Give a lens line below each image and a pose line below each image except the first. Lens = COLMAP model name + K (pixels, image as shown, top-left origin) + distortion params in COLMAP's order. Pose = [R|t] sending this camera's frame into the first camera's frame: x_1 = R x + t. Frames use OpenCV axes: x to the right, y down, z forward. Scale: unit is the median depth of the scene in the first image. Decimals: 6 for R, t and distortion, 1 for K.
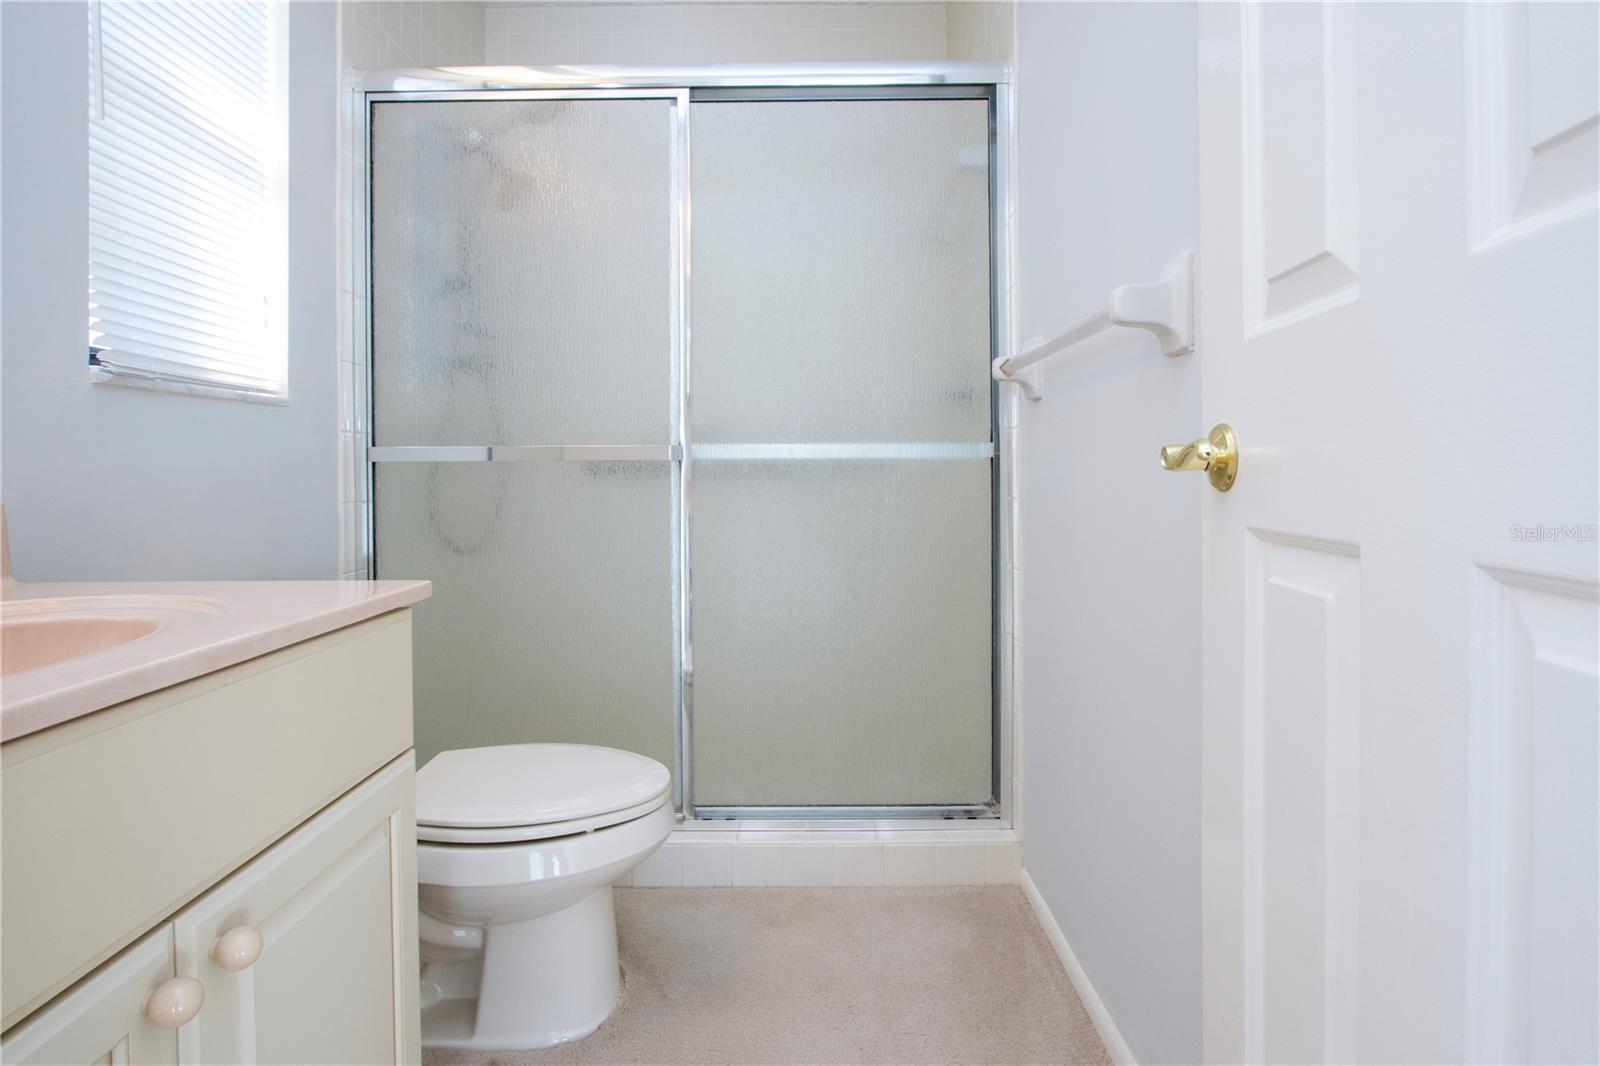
lens RADIAL K [[791.2, 0, 748.4], [0, 791.2, 504.6], [0, 0, 1]] dist [-0.008723, -0.000156]
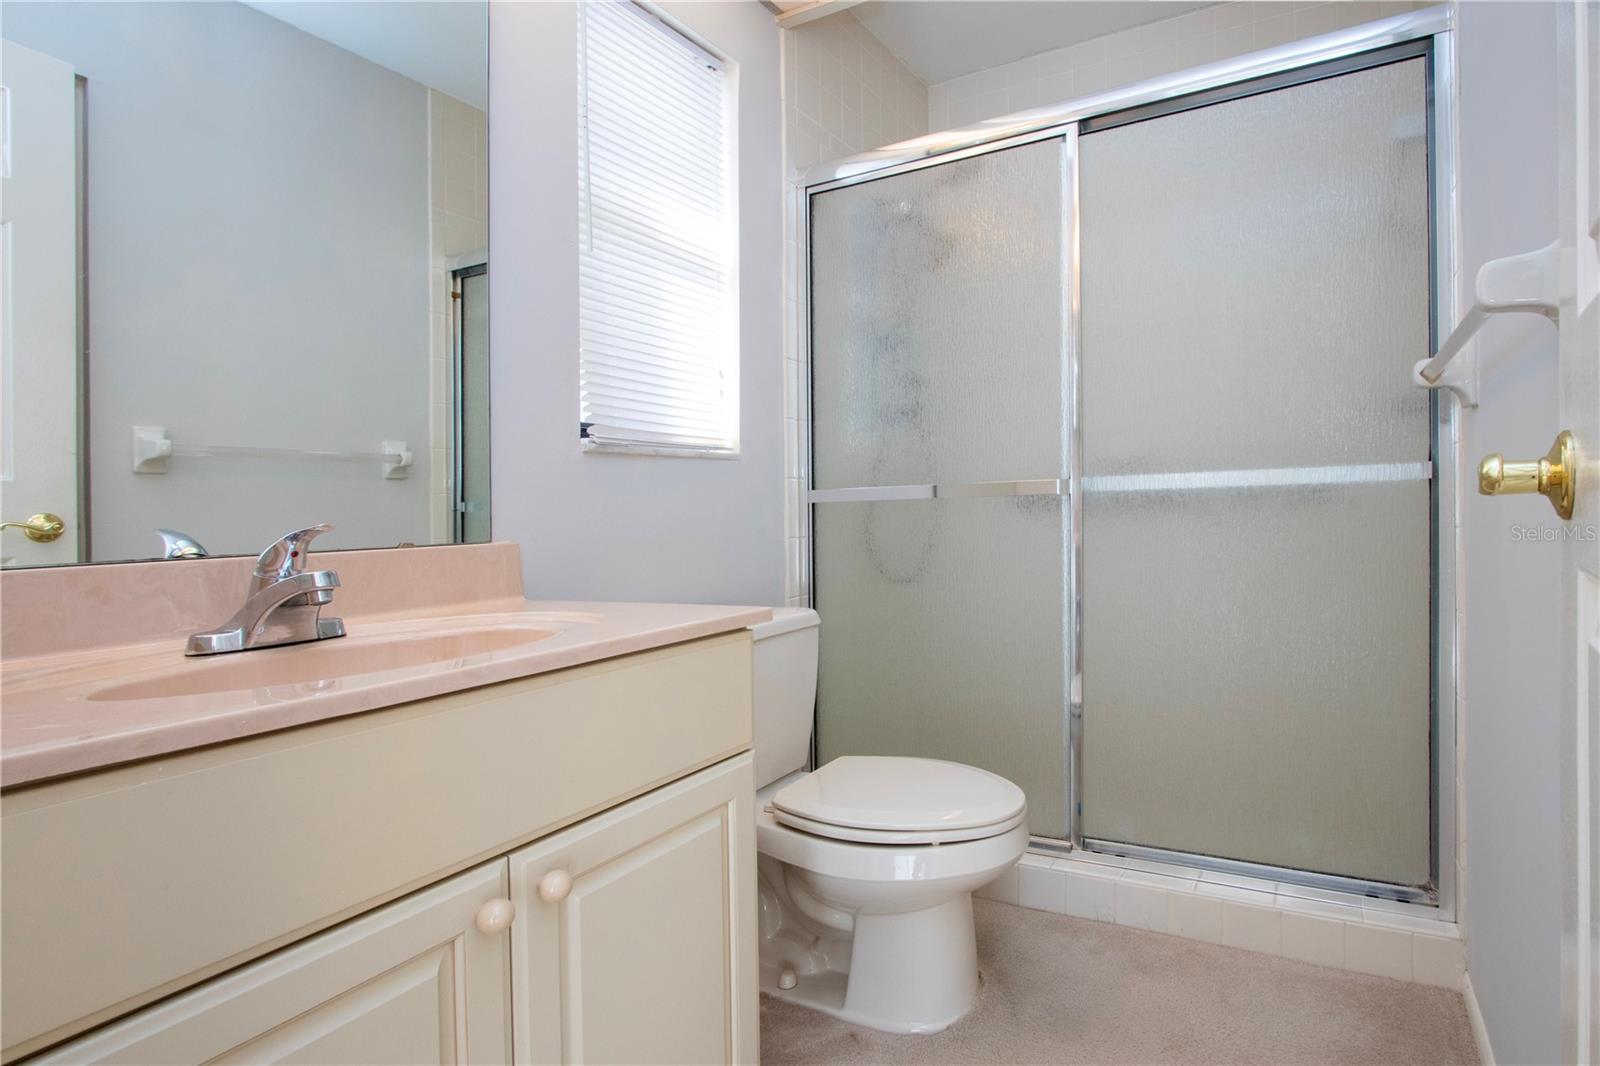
lens RADIAL K [[764.0, 0, 915.3], [0, 764.0, 540.6], [0, 0, 1]] dist [0.003106, 0.001061]
pose [[0.913285, -0.005825, -0.407279, 0.142086], [0.009154, 0.999939, 0.006225, -0.004268], [0.407218, -0.009414, 0.913282, 0.027970]]
